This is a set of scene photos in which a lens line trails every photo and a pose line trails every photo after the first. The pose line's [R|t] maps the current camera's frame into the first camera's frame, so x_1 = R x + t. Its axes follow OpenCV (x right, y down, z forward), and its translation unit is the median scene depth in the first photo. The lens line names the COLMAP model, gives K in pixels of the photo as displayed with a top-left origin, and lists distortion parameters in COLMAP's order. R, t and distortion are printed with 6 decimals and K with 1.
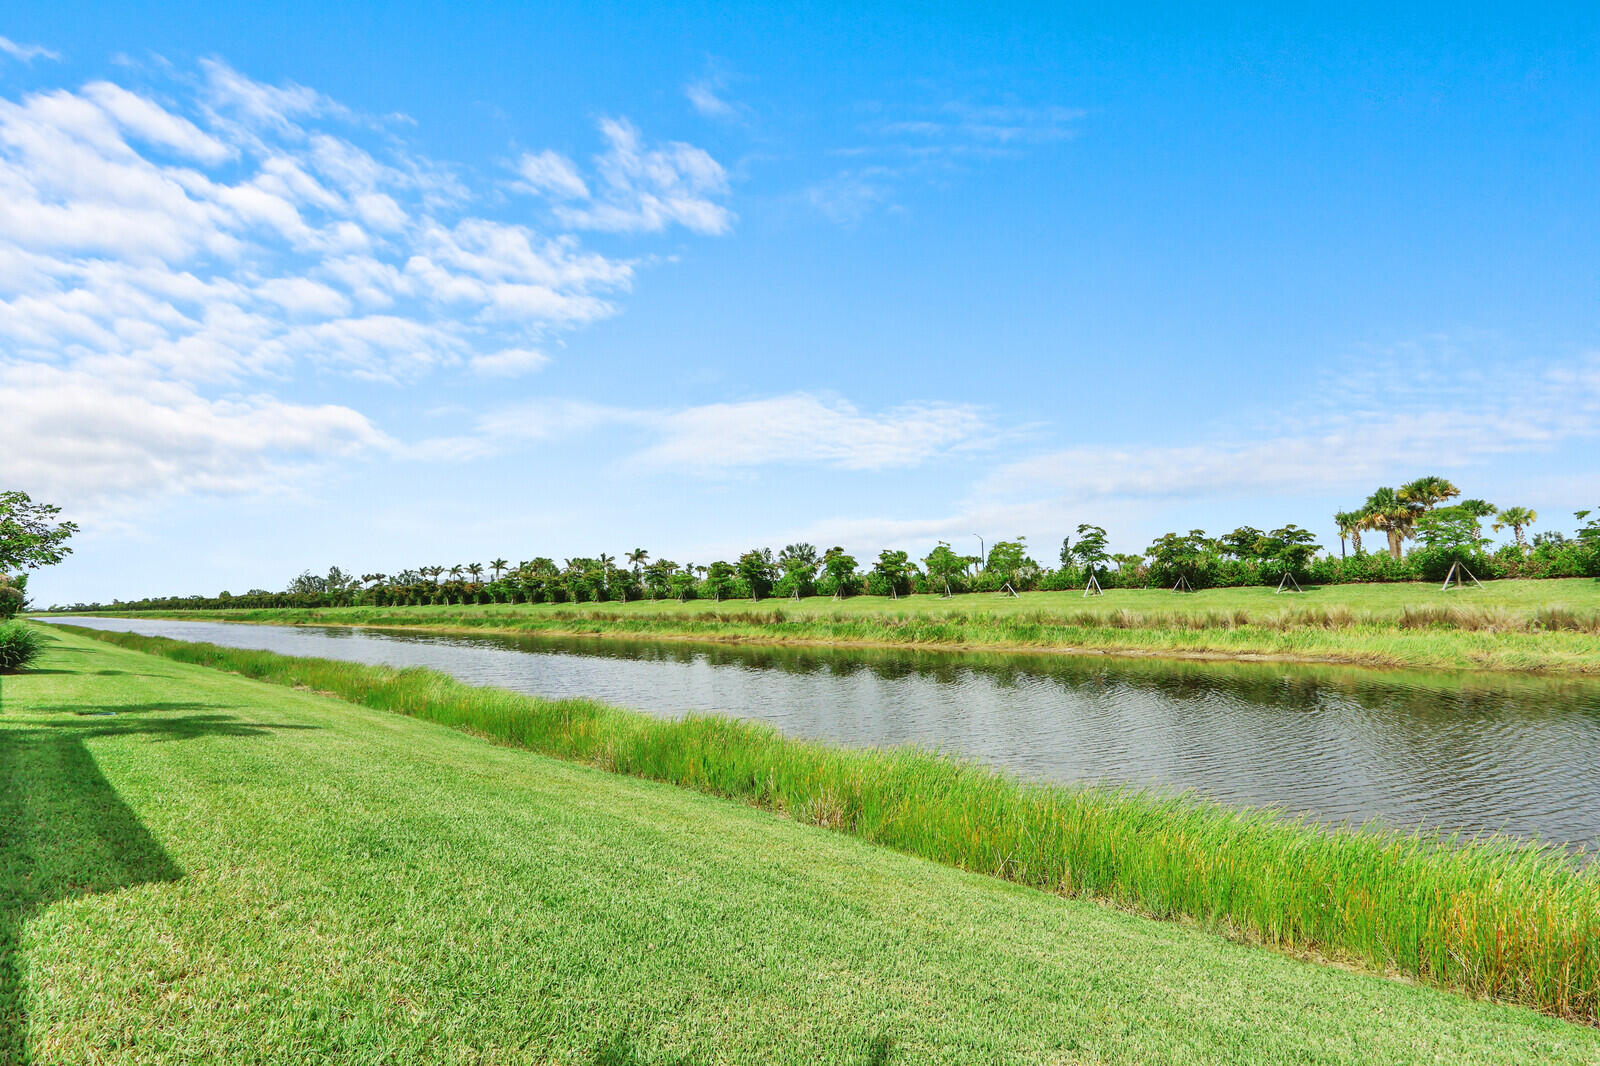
lens RADIAL K [[752.4, 0, 807.5], [0, 752.4, 543.5], [0, 0, 1]] dist [-0.004757, -0.000418]
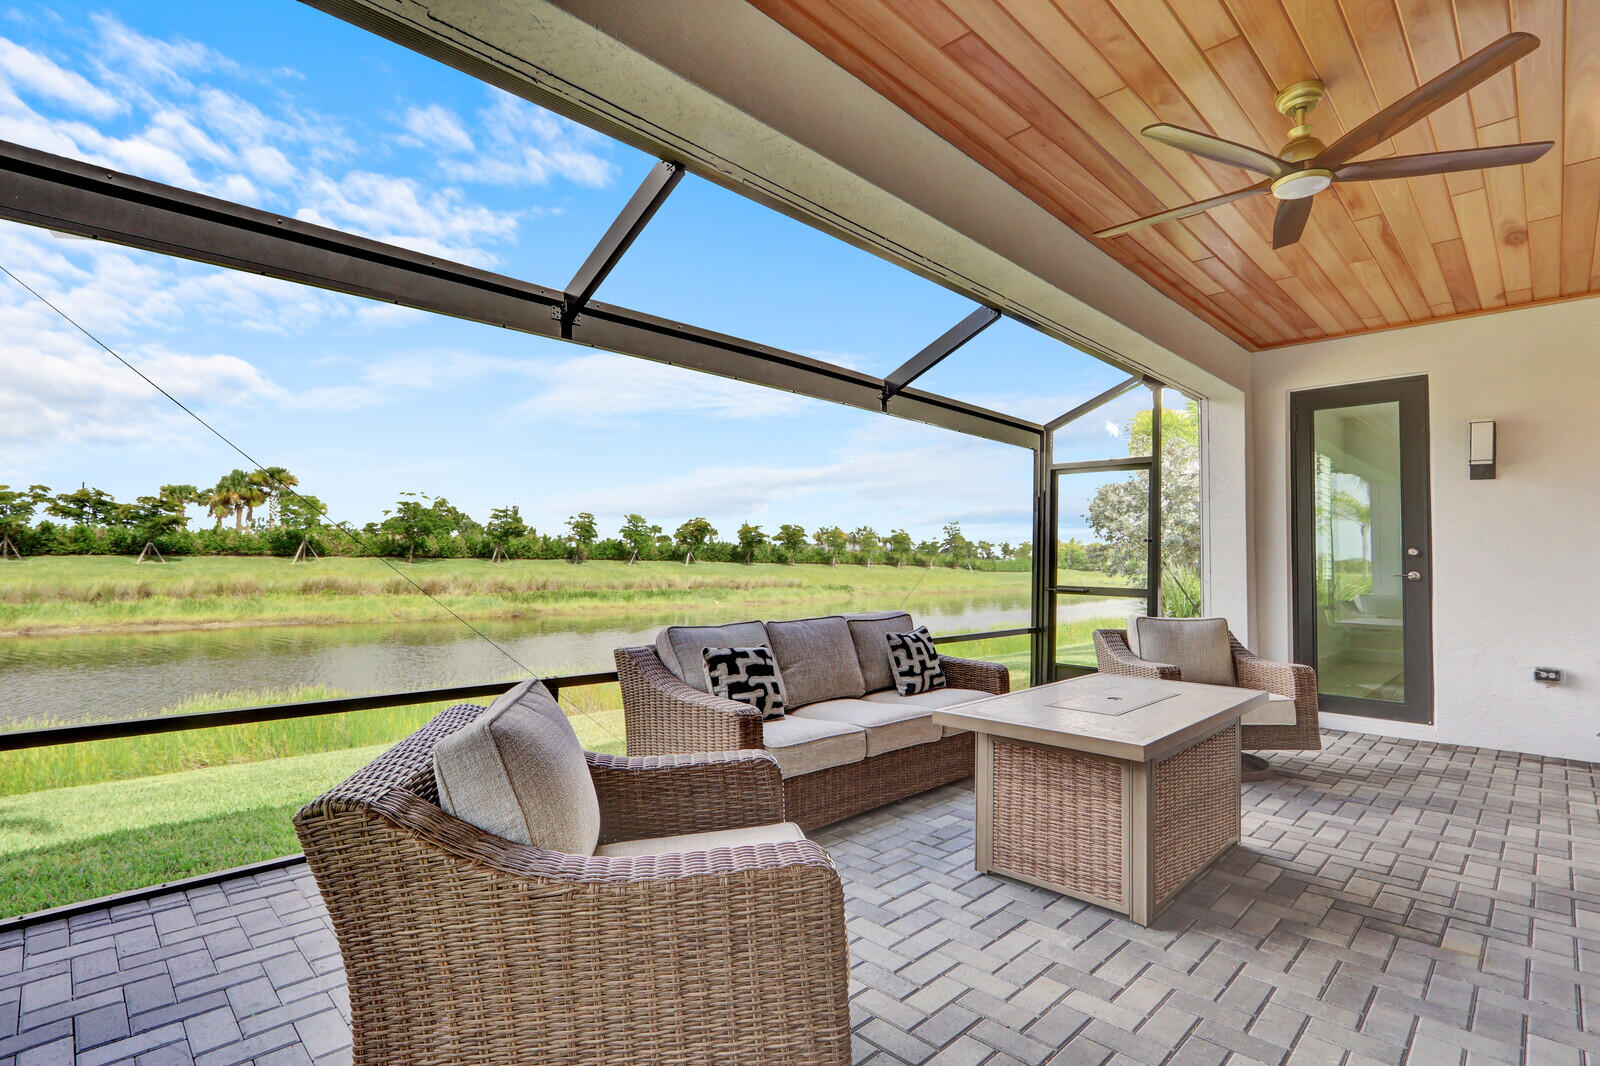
lens RADIAL K [[752.4, 0, 804.3], [0, 752.4, 526.5], [0, 0, 1]] dist [-0.004757, -0.000418]
pose [[0.043263, 0.073856, 0.996330, -0.234122], [-0.080076, 0.994312, -0.070230, 0.015734], [-0.995849, -0.076744, 0.048931, 0.101513]]
